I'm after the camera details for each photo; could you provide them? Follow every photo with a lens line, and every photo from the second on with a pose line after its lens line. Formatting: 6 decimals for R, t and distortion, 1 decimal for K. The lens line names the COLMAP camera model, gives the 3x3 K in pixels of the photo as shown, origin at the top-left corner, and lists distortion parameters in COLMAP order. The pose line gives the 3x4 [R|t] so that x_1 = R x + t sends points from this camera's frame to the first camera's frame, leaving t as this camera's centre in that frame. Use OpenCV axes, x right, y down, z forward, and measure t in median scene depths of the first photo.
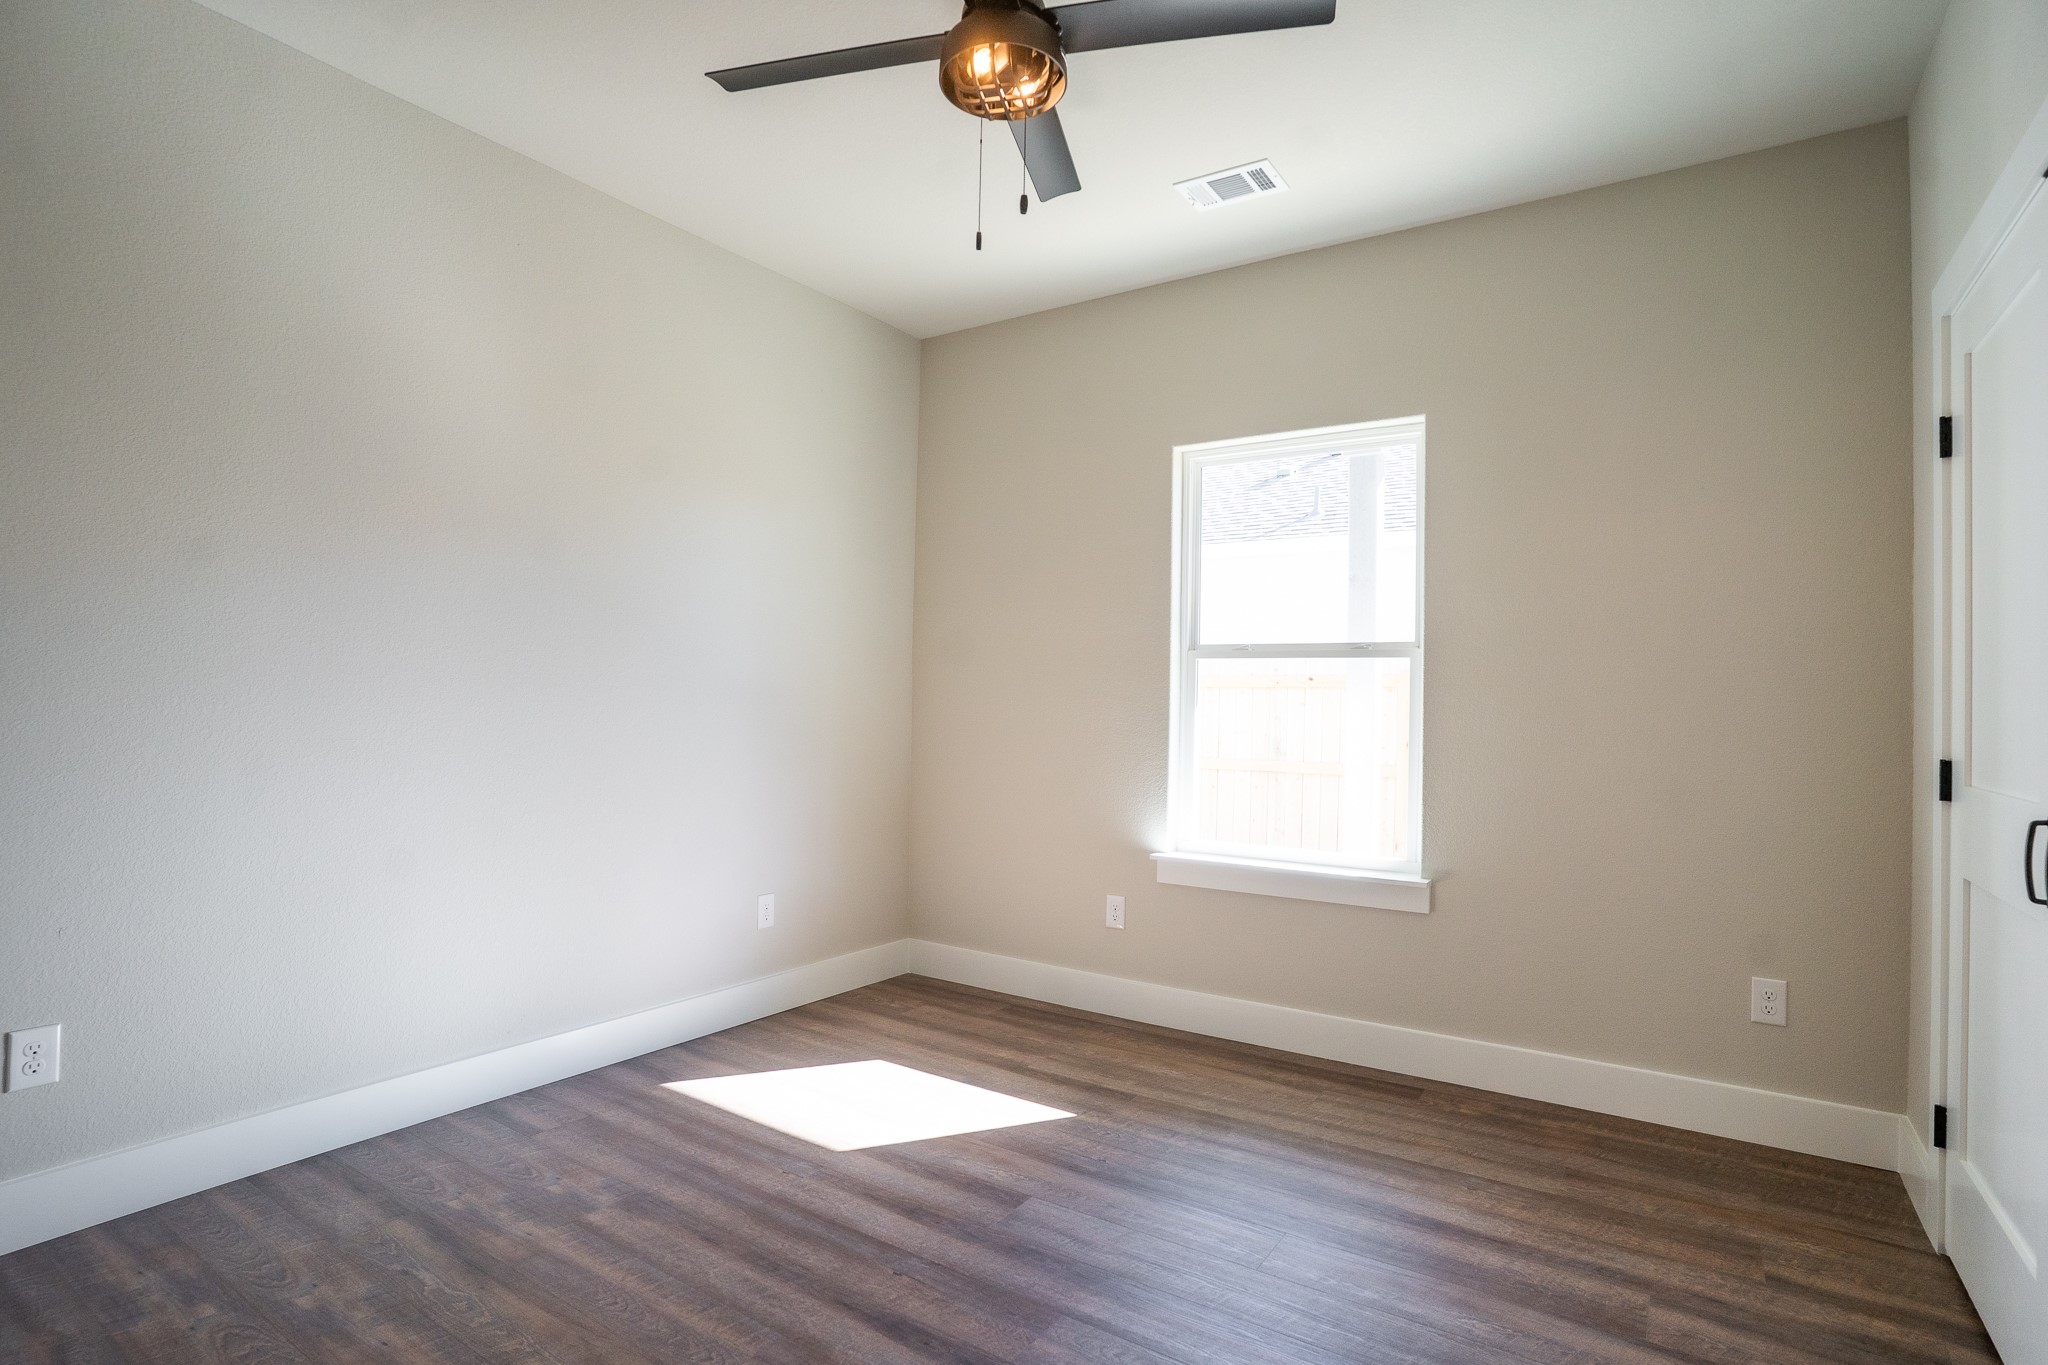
lens RADIAL K [[1037.4, 0, 1021.3], [0, 1037.4, 686.7], [0, 0, 1]] dist [0.008630, -0.002031]
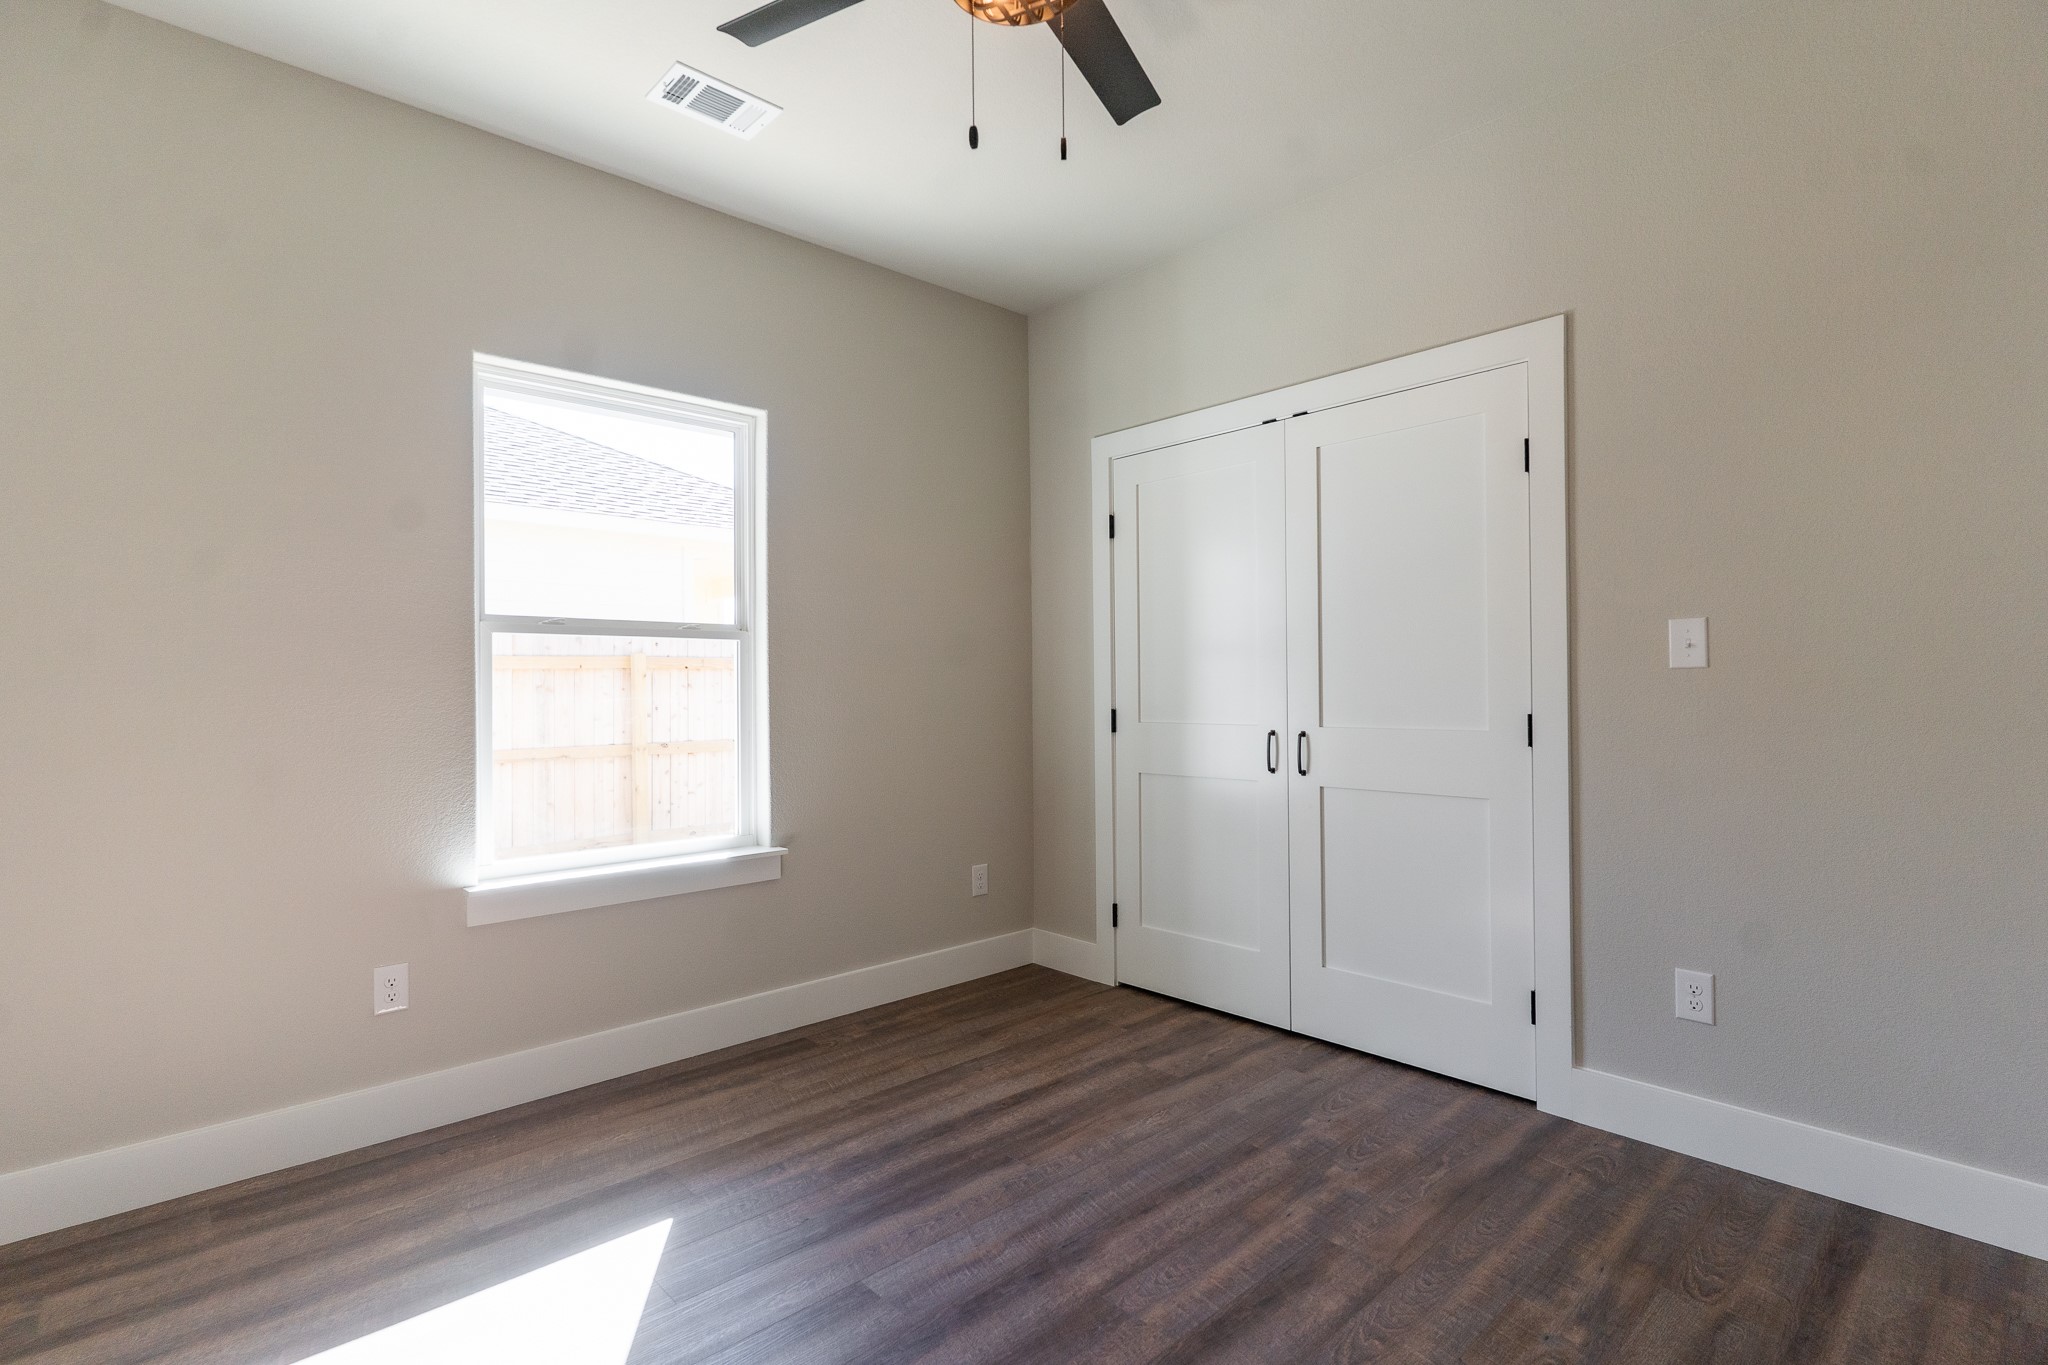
lens RADIAL K [[980.0, 0, 1021.1], [0, 980.0, 681.3], [0, 0, 1]] dist [0.014669, 0.001444]
pose [[0.240308, -0.004319, 0.970687, -0.558797], [-0.000153, 0.999990, 0.004487, 0.010200], [-0.970697, -0.001227, 0.240305, 0.539750]]
